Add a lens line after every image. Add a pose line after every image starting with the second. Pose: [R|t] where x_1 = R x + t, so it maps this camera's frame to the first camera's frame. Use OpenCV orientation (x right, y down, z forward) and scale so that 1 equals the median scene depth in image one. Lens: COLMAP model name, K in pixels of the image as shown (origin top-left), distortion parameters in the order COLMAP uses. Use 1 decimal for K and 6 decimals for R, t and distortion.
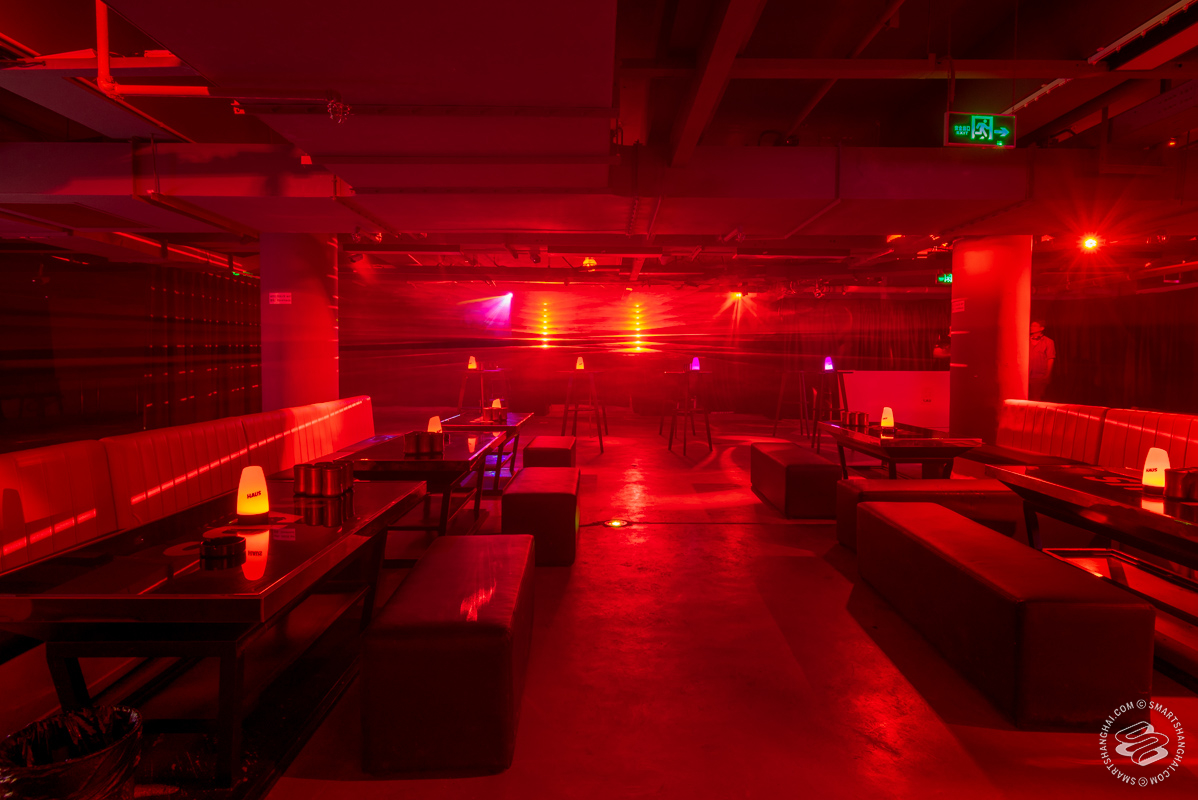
lens RADIAL K [[683.5, 0, 599.0], [0, 683.5, 400.0], [0, 0, 1]] dist [-0.000266, -0.000330]
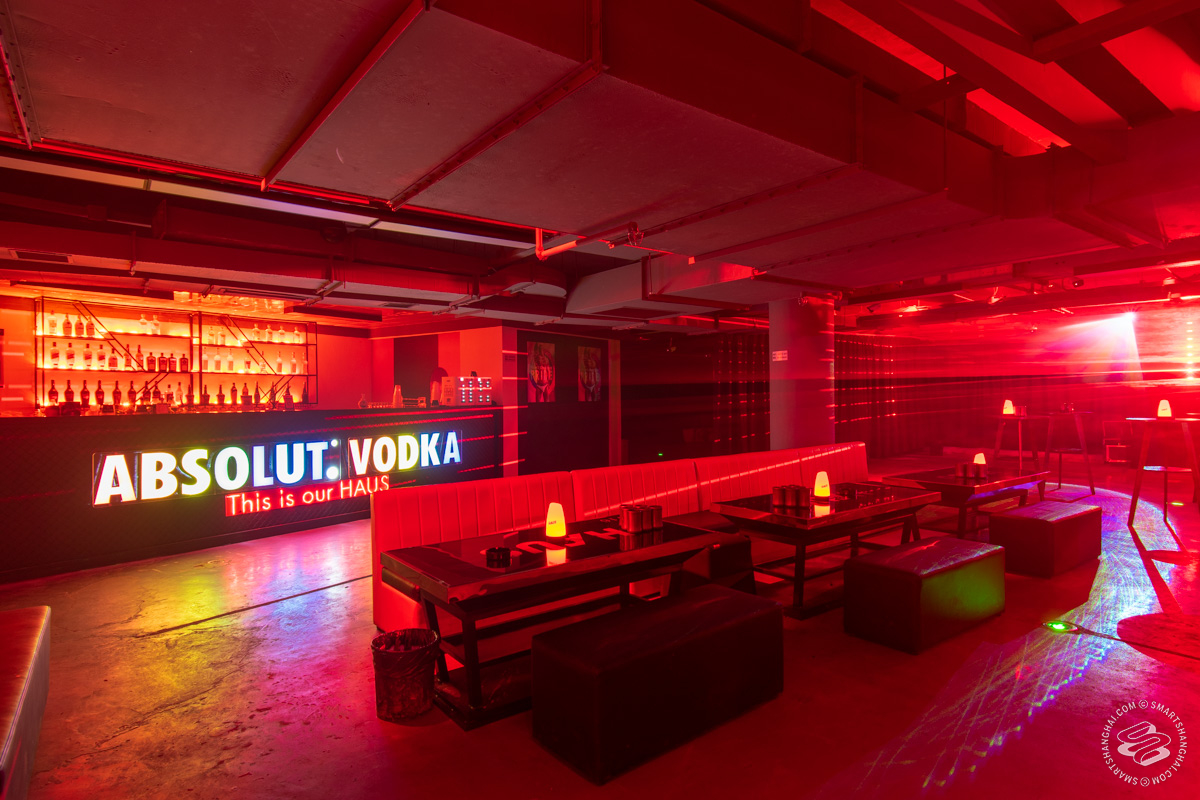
lens RADIAL K [[664.5, 0, 600.0], [0, 664.5, 400.0], [0, 0, 1]] dist [0.001538, 0.000015]
pose [[0.610253, -0.009561, -0.792149, 0.508294], [-0.028507, 0.999015, -0.034019, -0.055036], [0.791693, 0.043342, 0.609379, 0.148651]]
